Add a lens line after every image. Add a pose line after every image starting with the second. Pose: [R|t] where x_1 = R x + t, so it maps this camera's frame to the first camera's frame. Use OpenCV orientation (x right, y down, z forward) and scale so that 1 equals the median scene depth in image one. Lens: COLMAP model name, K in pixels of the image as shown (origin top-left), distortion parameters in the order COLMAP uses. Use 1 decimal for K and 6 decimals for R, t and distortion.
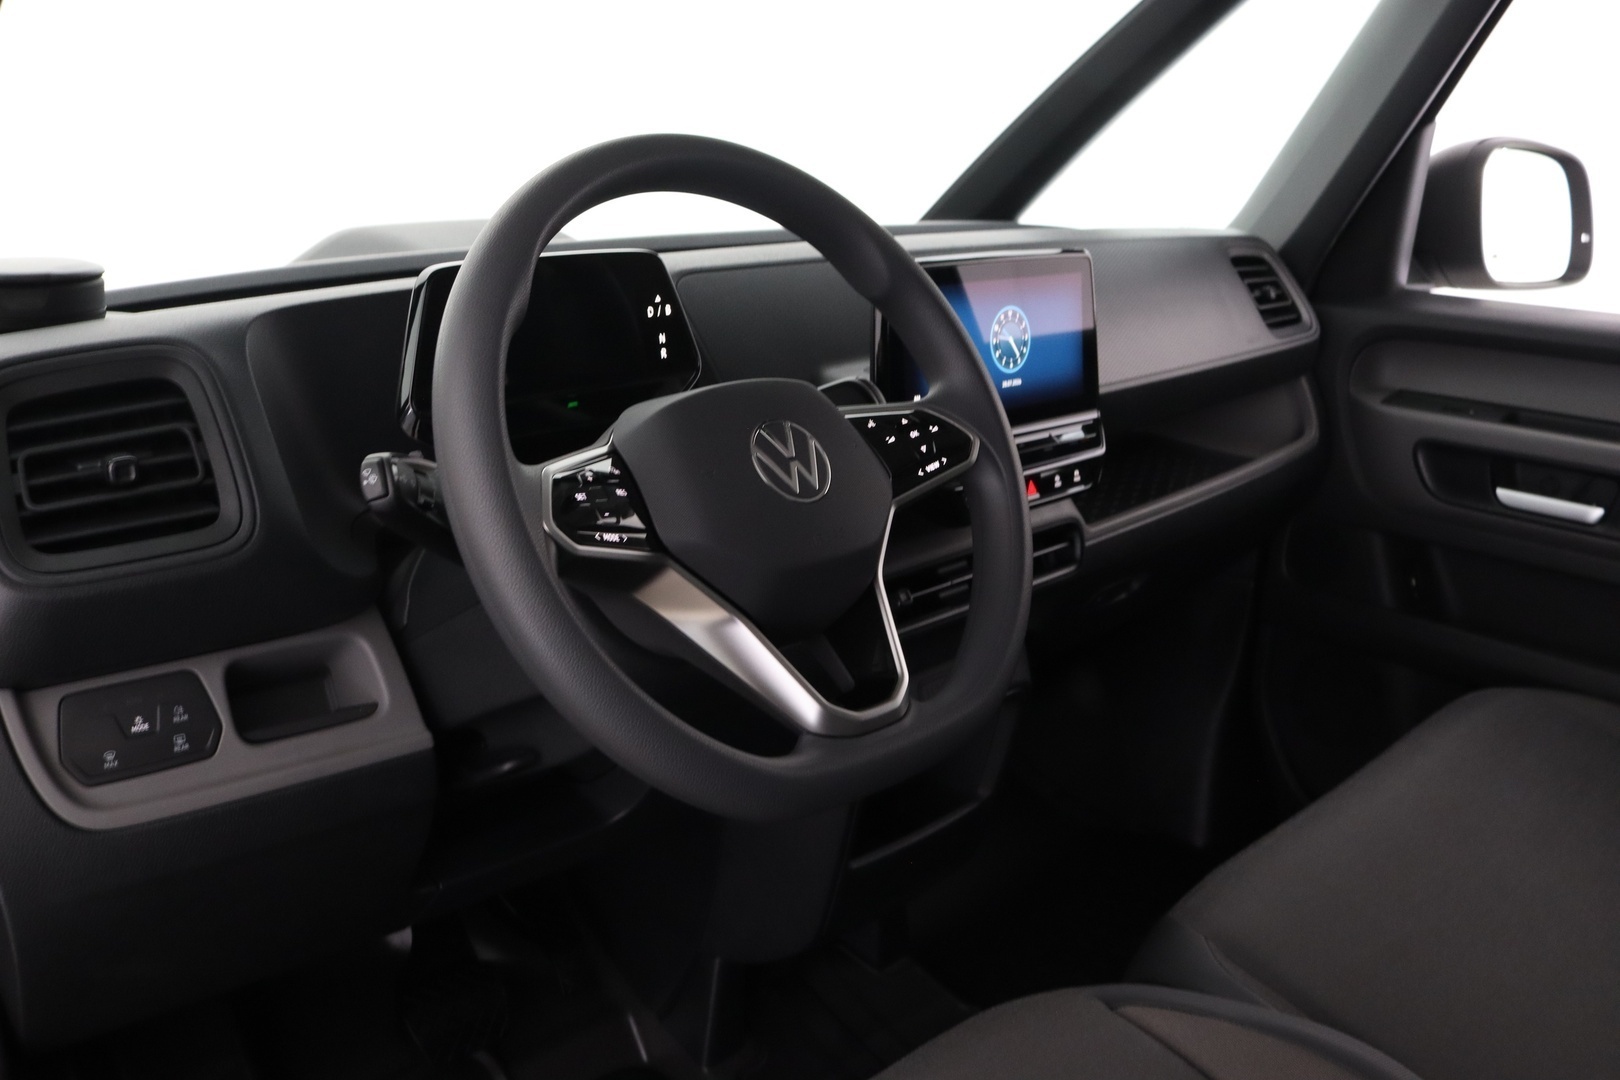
lens RADIAL K [[1312.0, 0, 810.0], [0, 1312.0, 540.0], [0, 0, 1]] dist [-0.068340, -0.003125]
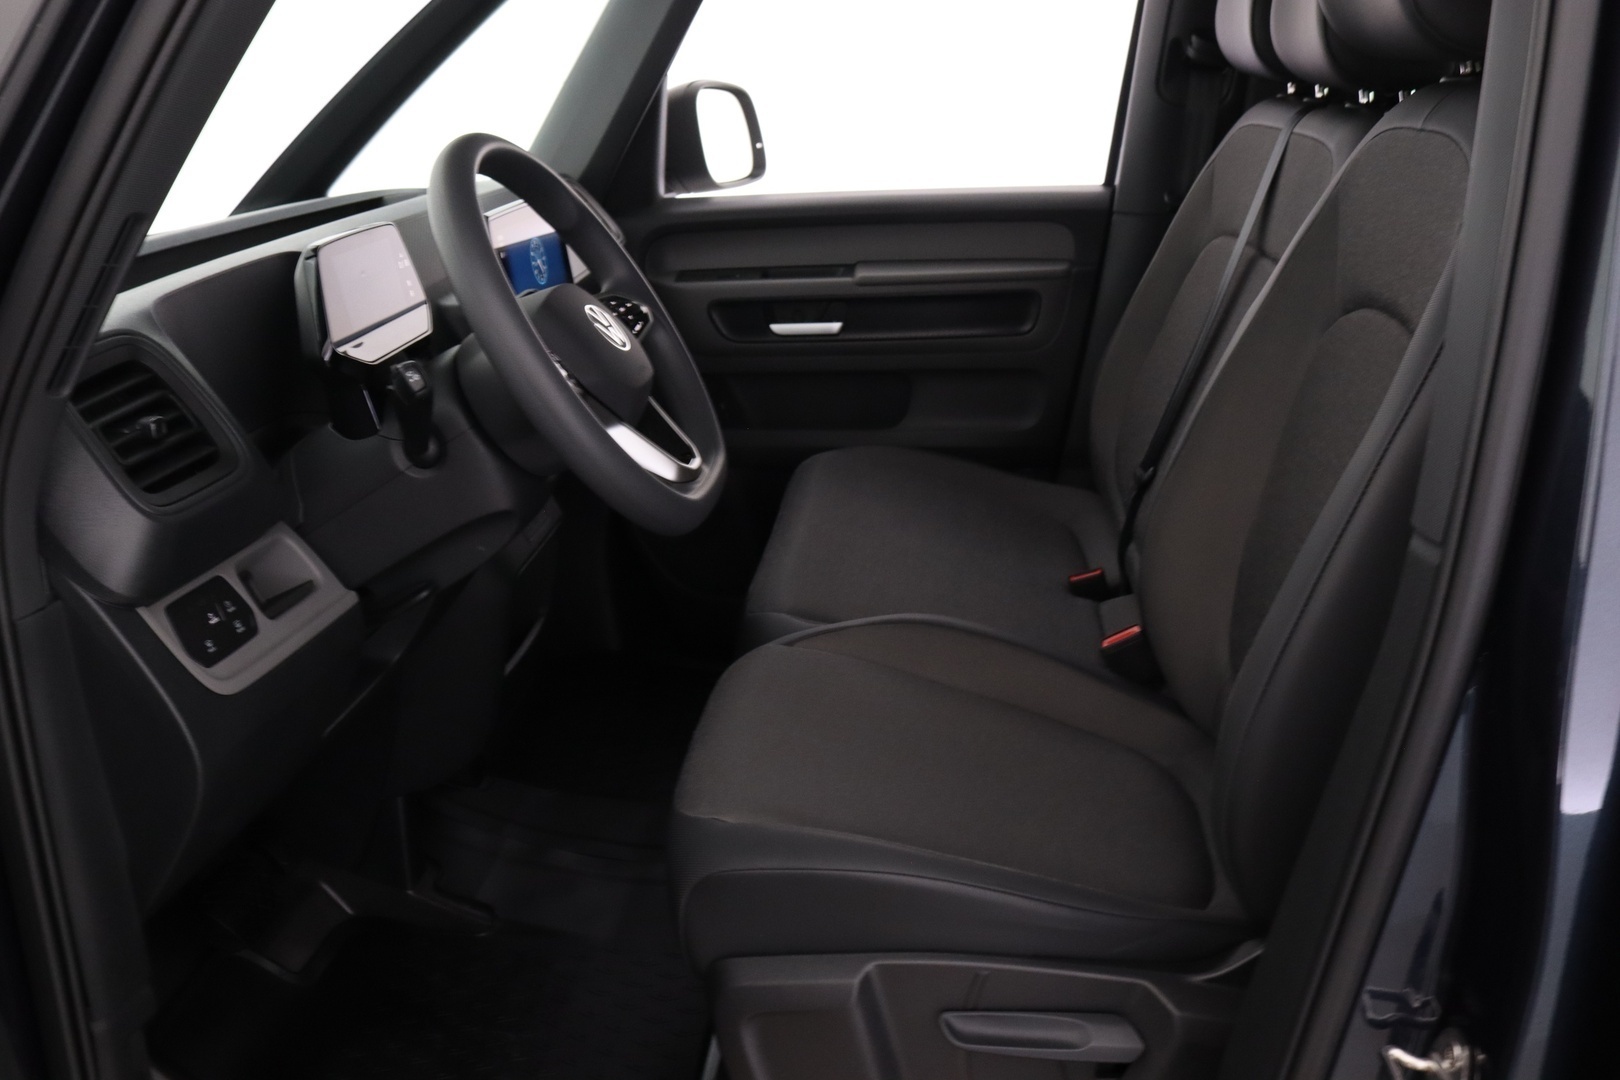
lens RADIAL K [[1312.0, 0, 810.0], [0, 1312.0, 540.0], [0, 0, 1]] dist [-0.068340, -0.003125]
pose [[0.758773, -0.265969, 0.594579, -0.525005], [0.241601, 0.962639, 0.122291, 0.033890], [-0.604891, 0.050859, 0.794682, -0.262397]]
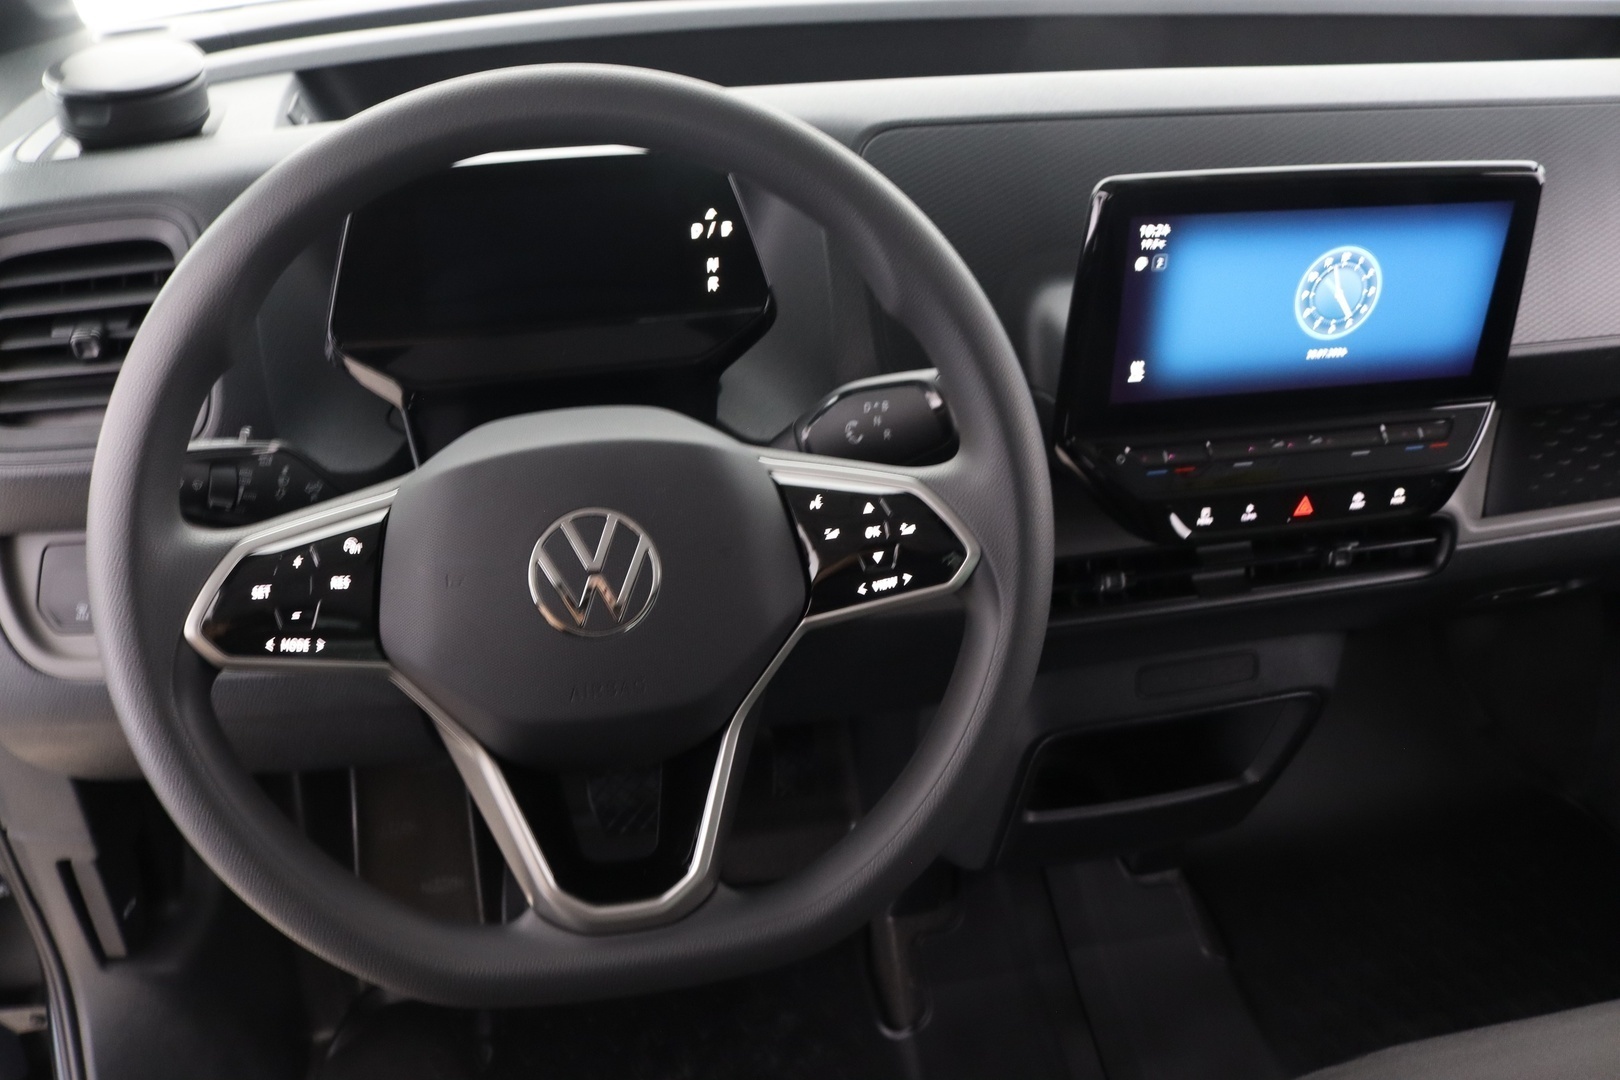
lens RADIAL K [[1325.3, 0, 810.7], [0, 1325.3, 566.1], [0, 0, 1]] dist [-0.091482, 0.001337]
pose [[0.860802, 0.313021, -0.401296, 0.234869], [-0.176473, 0.923152, 0.341538, -0.206551], [0.477366, -0.223179, 0.849890, 0.259355]]
